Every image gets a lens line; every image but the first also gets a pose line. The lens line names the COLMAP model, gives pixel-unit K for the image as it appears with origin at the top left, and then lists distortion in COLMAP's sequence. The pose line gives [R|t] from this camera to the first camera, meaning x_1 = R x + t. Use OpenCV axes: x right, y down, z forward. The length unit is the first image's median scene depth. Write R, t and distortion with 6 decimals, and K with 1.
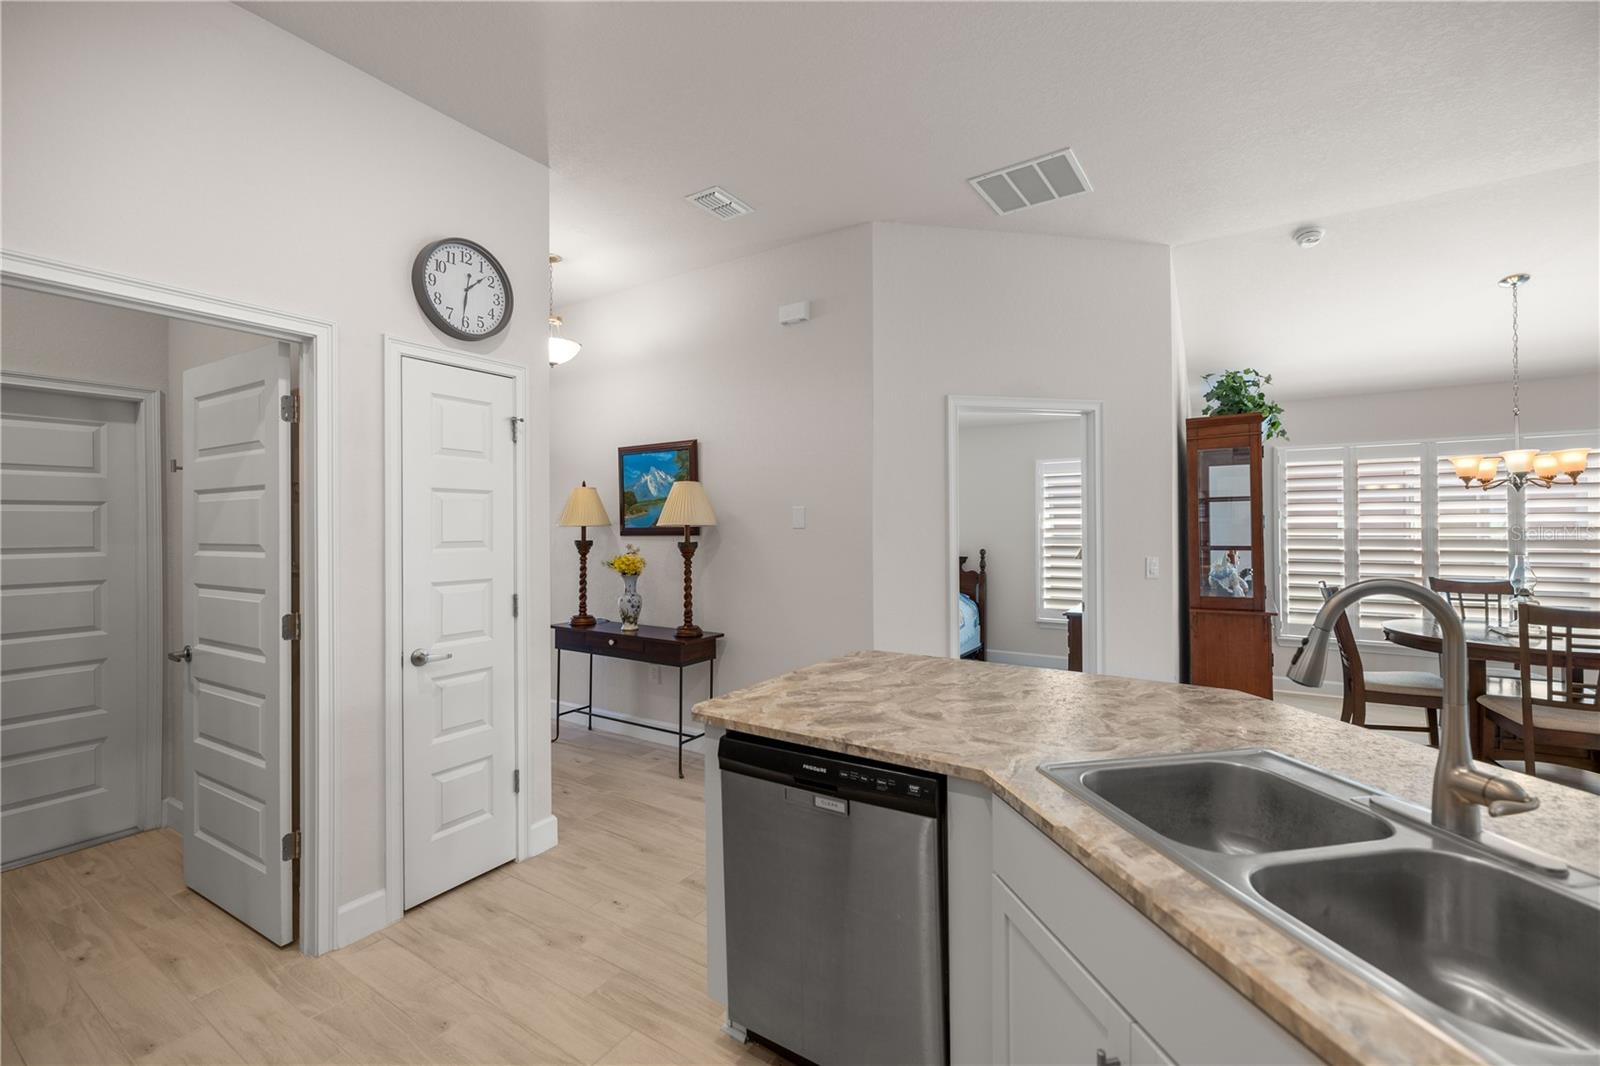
lens RADIAL K [[680.5, 0, 797.5], [0, 680.5, 529.5], [0, 0, 1]] dist [-0.000734, -0.000124]
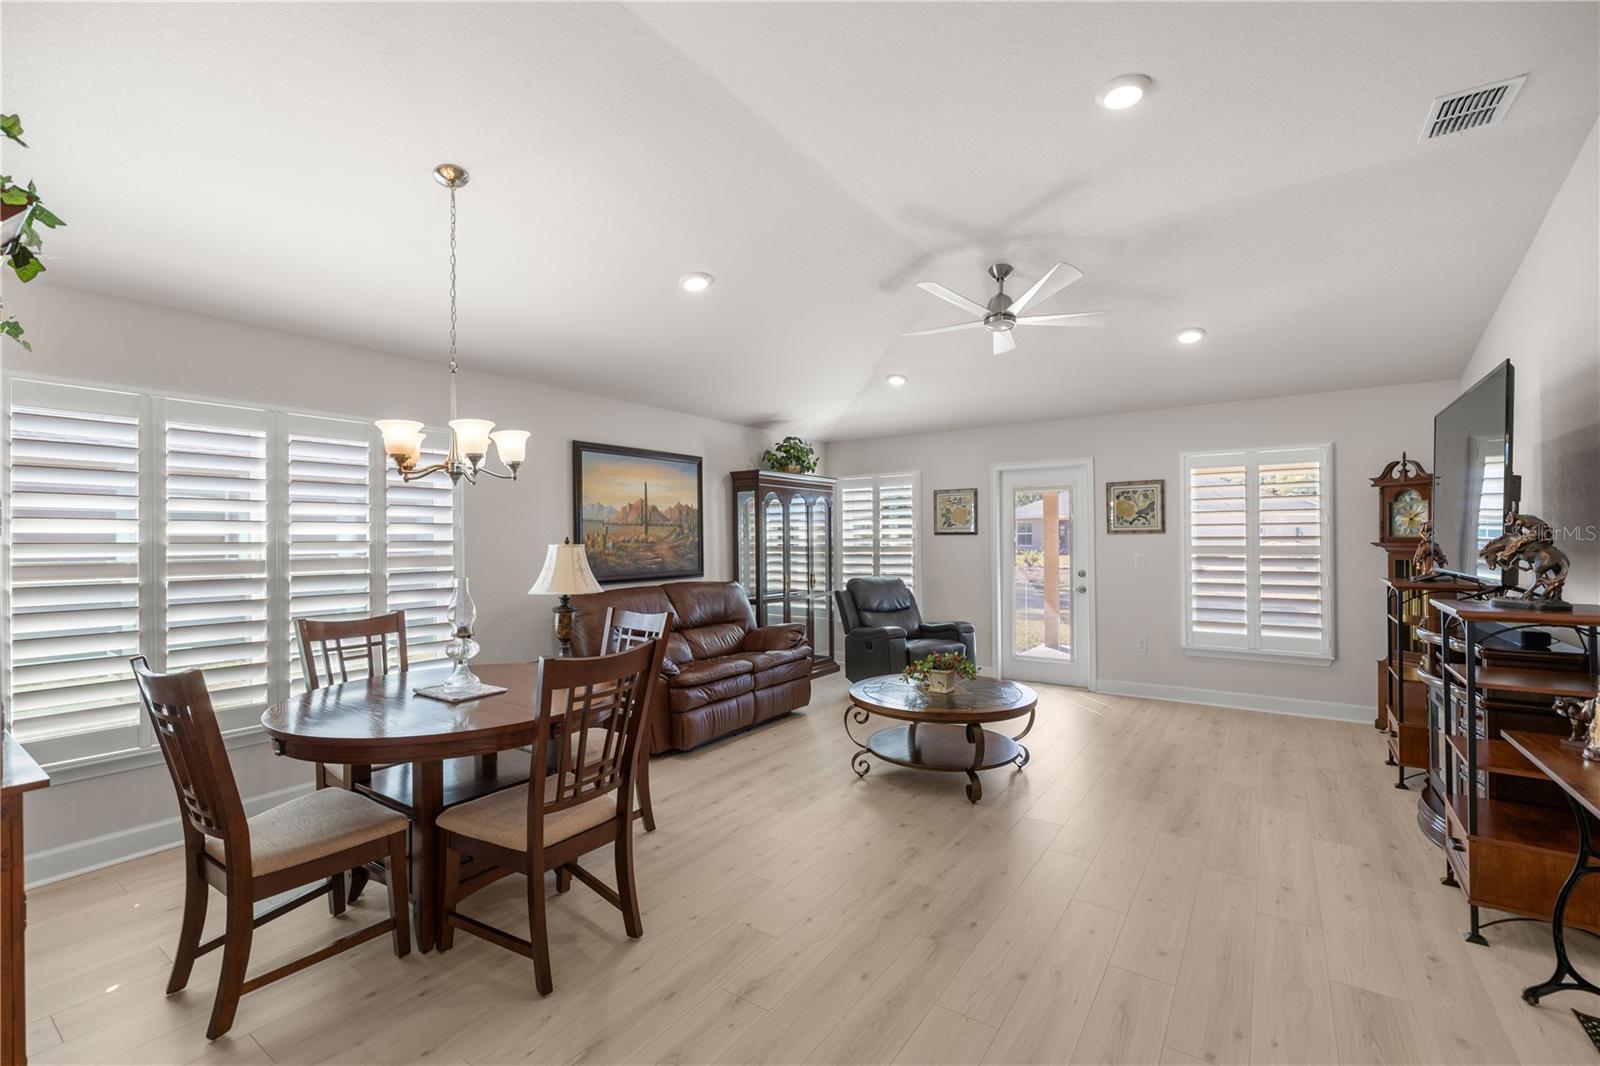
lens RADIAL K [[680.5, 0, 798.0], [0, 680.5, 536.6], [0, 0, 1]] dist [-0.000734, -0.000124]
pose [[0.037982, 0.011205, 0.999216, 0.334035], [0.012623, 0.999852, -0.011692, 0.006908], [-0.999199, 0.013058, 0.037835, 0.537544]]
